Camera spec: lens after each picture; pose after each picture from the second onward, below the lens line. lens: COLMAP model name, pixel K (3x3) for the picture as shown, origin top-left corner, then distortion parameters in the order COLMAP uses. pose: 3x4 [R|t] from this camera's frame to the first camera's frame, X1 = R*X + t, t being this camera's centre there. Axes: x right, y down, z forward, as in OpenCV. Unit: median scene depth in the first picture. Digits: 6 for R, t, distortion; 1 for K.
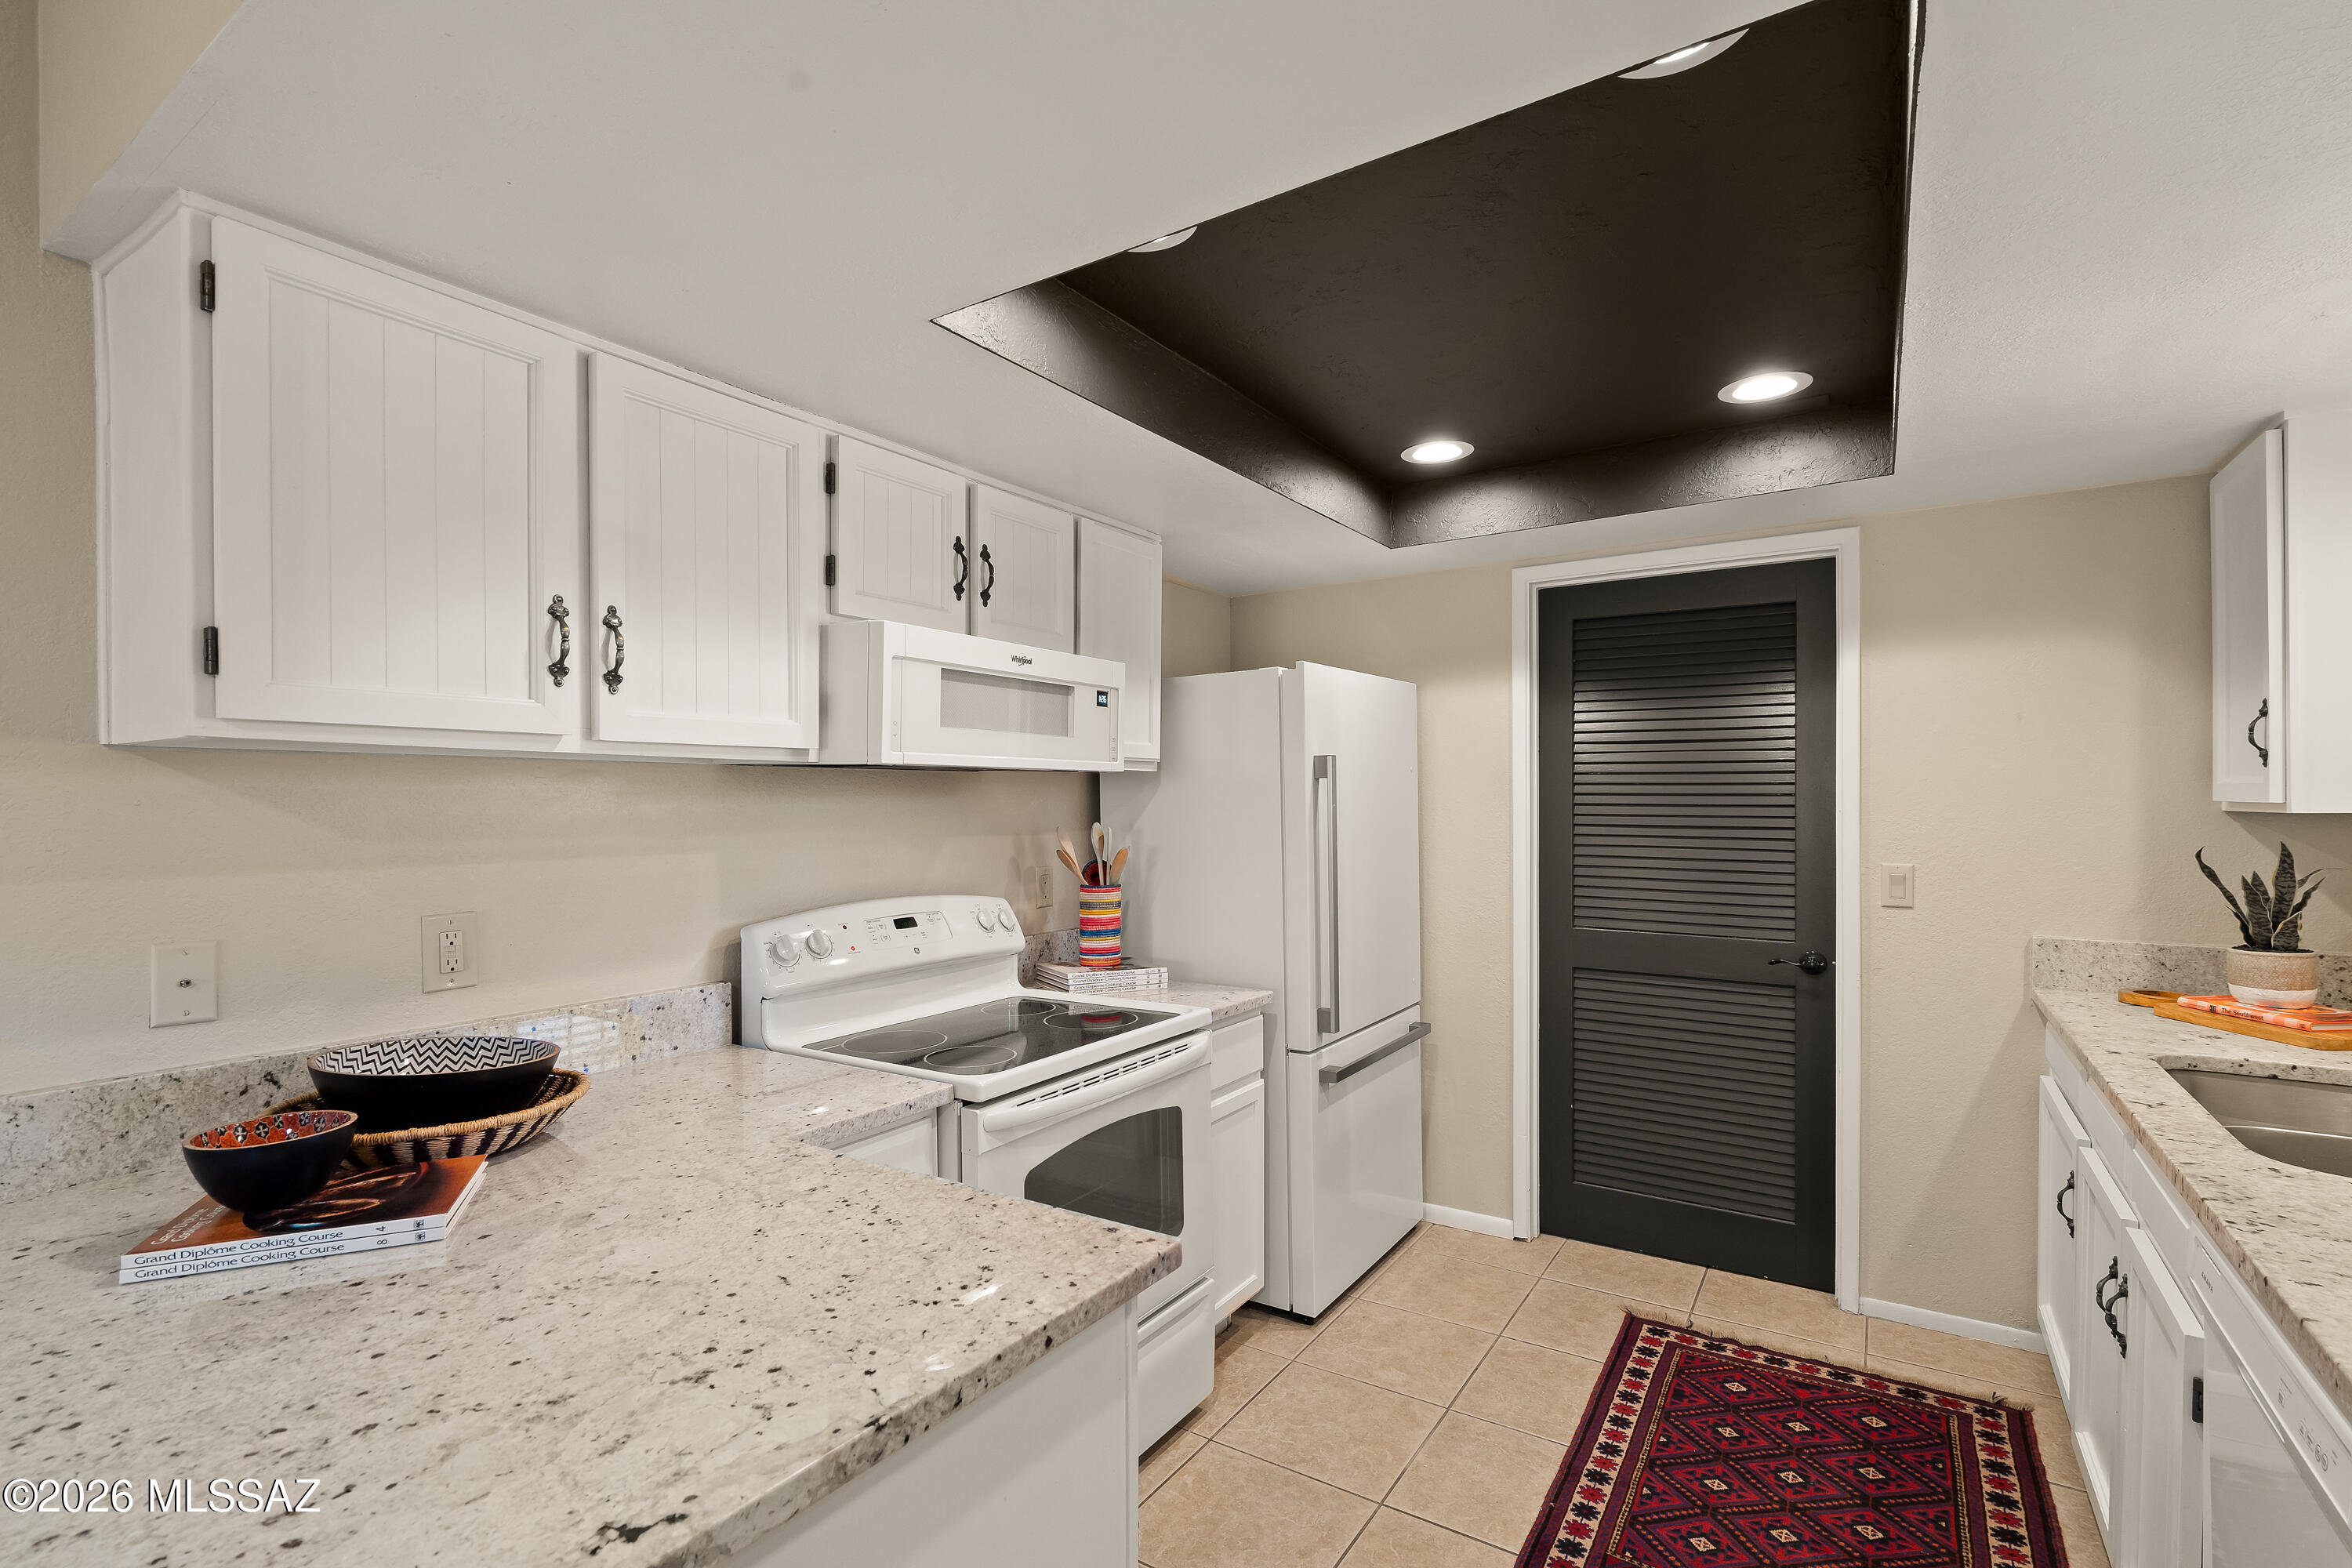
lens RADIAL K [[1071.6, 0, 1167.2], [0, 1071.6, 798.1], [0, 0, 1]] dist [0.003940, 0.001144]
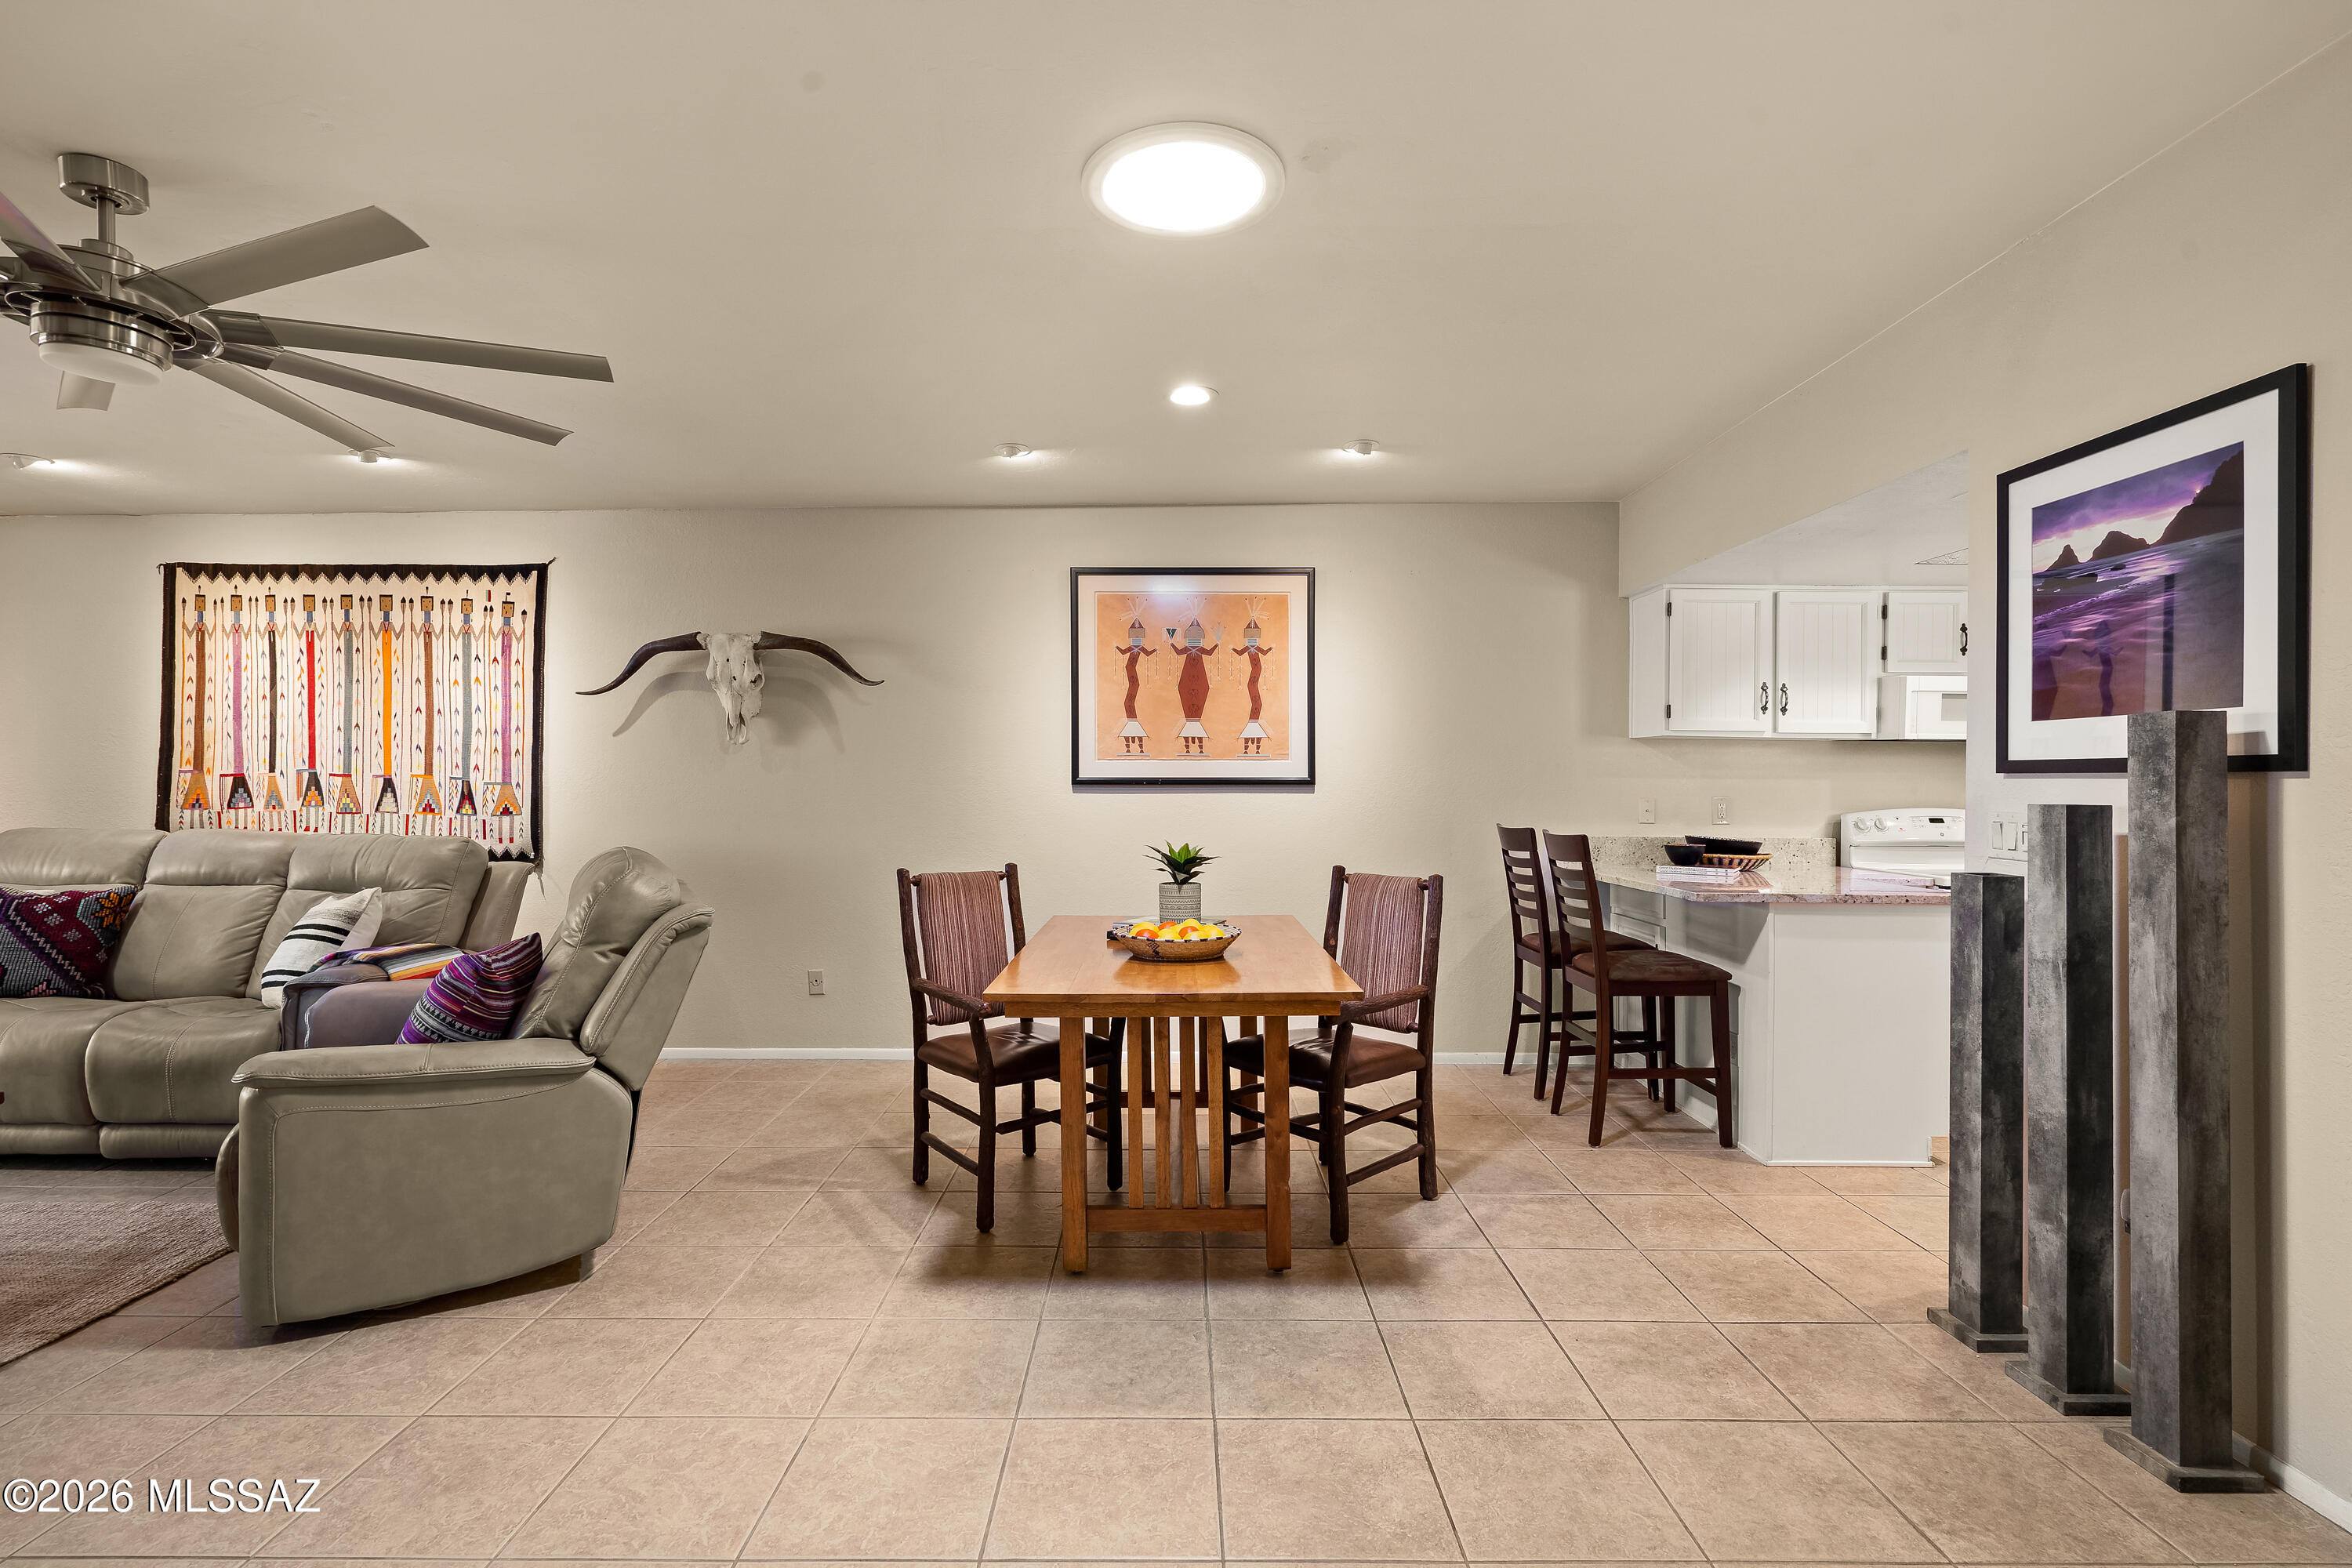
lens RADIAL K [[1071.6, 0, 1161.5], [0, 1071.6, 778.2], [0, 0, 1]] dist [0.003940, 0.001144]
pose [[0.544876, 0.010987, -0.838444, 0.691637], [-0.009945, 0.999929, 0.006640, 0.045690], [0.838457, 0.004720, 0.544947, -1.376558]]
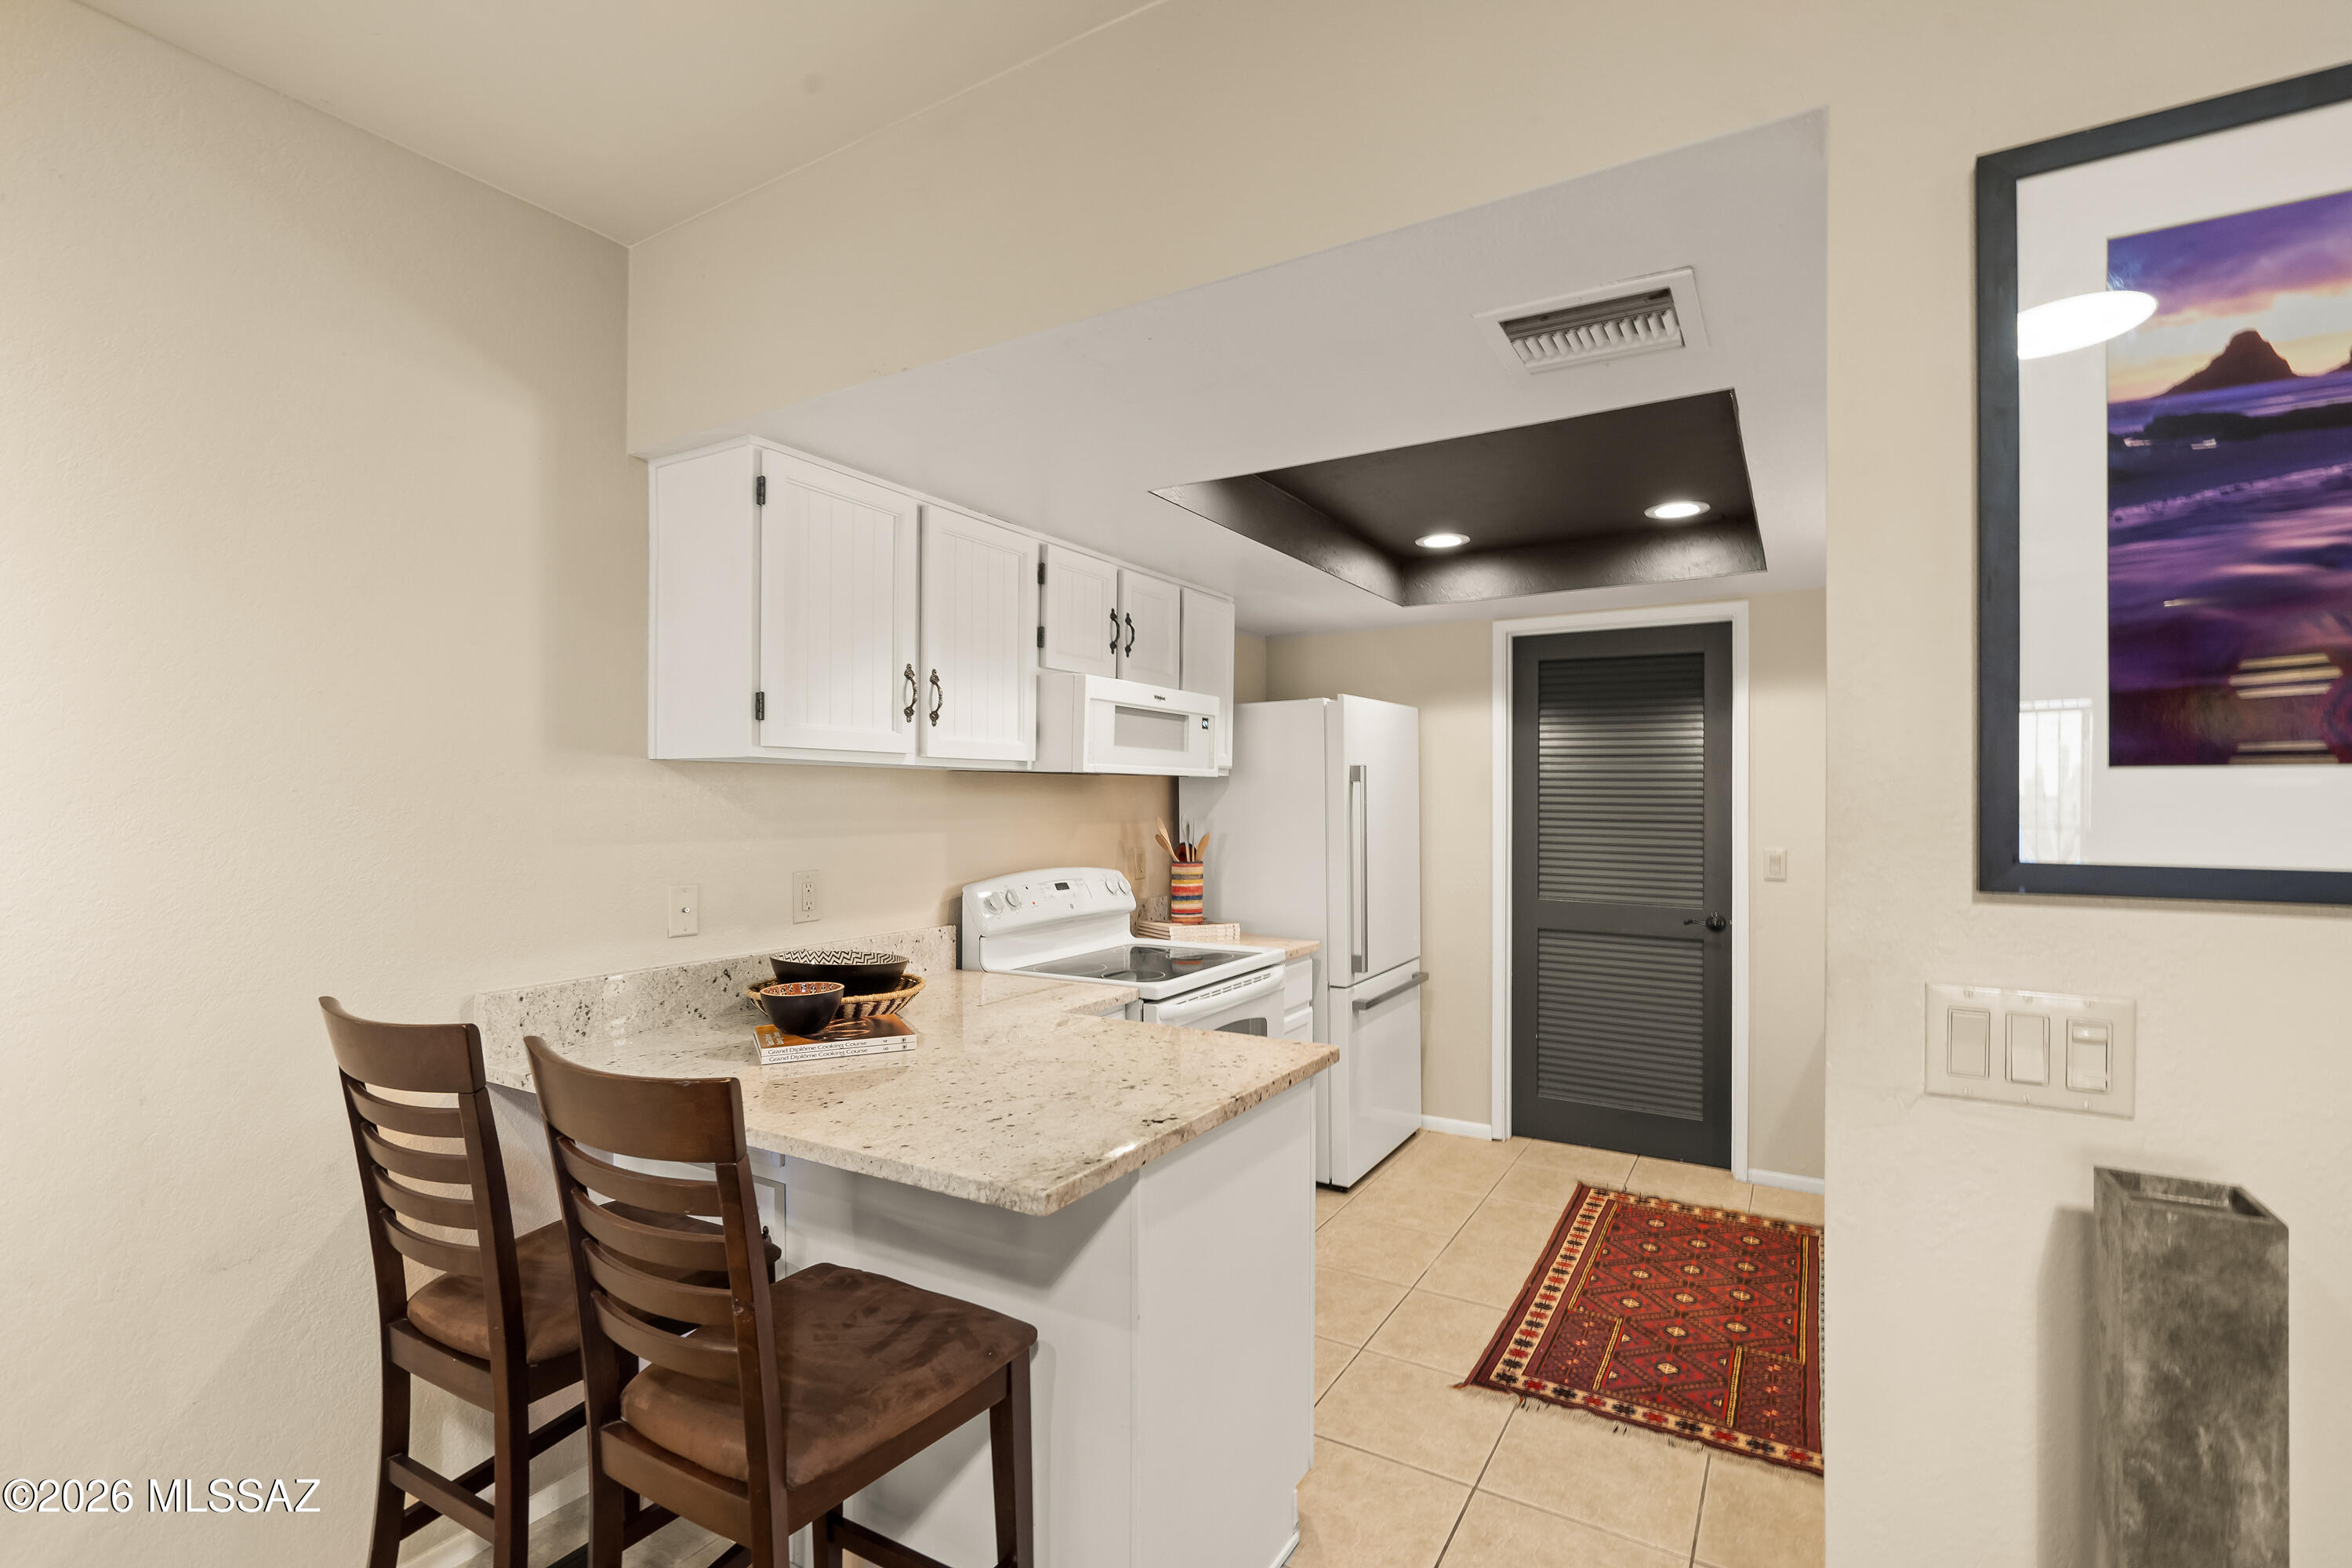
lens RADIAL K [[1071.6, 0, 1167.4], [0, 1071.6, 781.5], [0, 0, 1]] dist [0.003940, 0.001144]
pose [[0.998973, 0.007968, 0.044608, -0.191726], [-0.007451, 0.999903, -0.011750, -0.002198], [-0.044697, 0.011406, 0.998935, -0.414039]]
